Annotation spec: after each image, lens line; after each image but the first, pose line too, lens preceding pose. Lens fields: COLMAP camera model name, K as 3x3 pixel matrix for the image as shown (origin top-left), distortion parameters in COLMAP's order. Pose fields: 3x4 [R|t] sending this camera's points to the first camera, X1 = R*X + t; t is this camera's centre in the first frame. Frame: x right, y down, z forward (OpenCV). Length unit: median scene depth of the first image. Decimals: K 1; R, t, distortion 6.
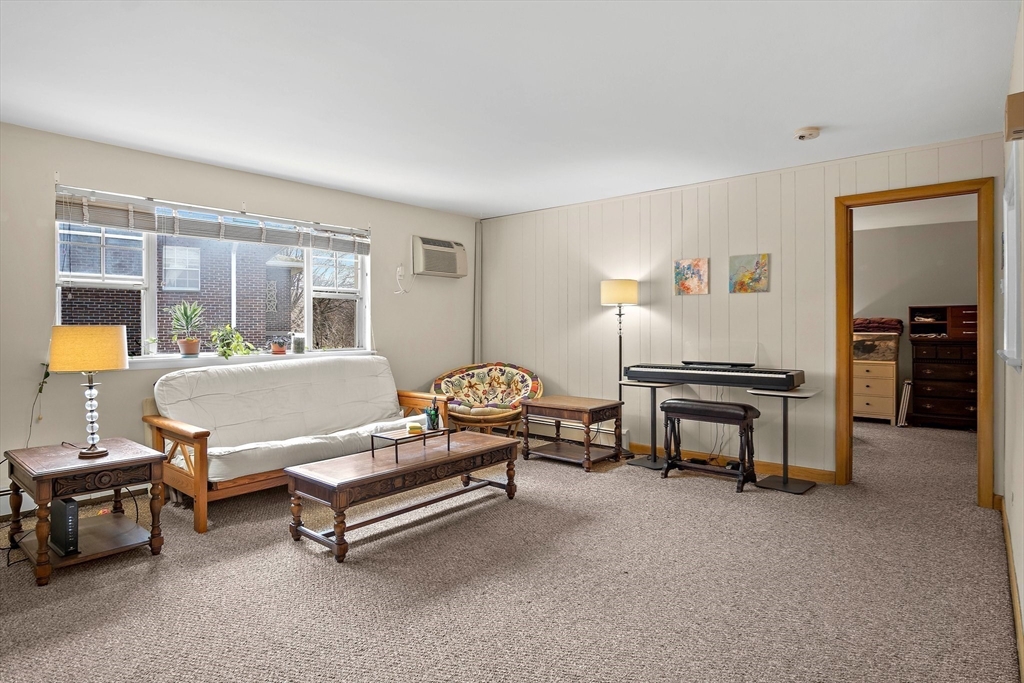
lens RADIAL K [[558.2, 0, 510.7], [0, 558.2, 322.4], [0, 0, 1]] dist [-0.031557, 0.005255]
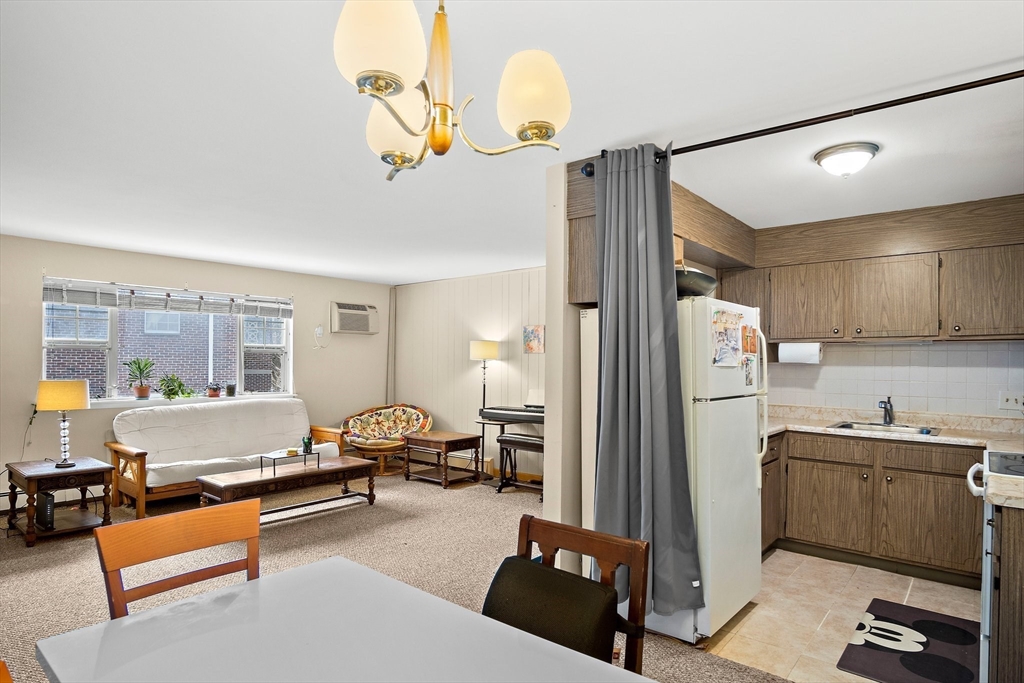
lens RADIAL K [[570.3, 0, 515.4], [0, 570.3, 355.2], [0, 0, 1]] dist [-0.025947, 0.001623]
pose [[0.999971, 0.007359, 0.001817, 0.308597], [-0.007347, 0.999952, -0.006489, -0.040232], [-0.001864, 0.006476, 0.999977, -0.357338]]
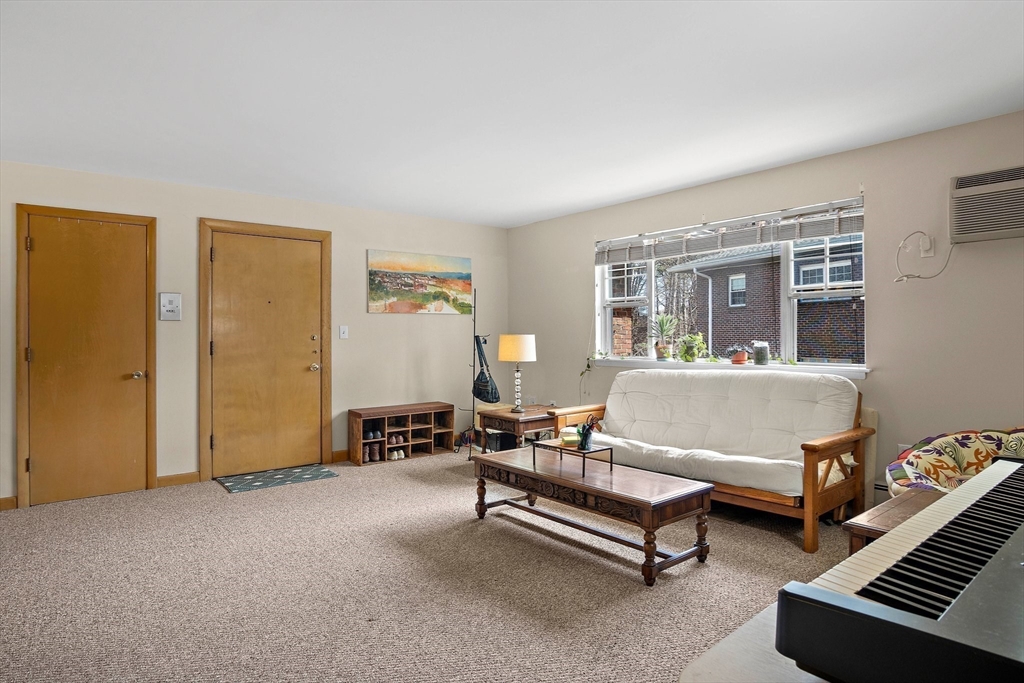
lens RADIAL K [[570.3, 0, 510.6], [0, 570.3, 338.0], [0, 0, 1]] dist [-0.025947, 0.001623]
pose [[-0.173979, 0.008330, -0.984714, 0.634267], [0.013098, 0.999895, 0.006144, 0.002784], [0.984662, -0.011828, -0.174070, 0.839419]]
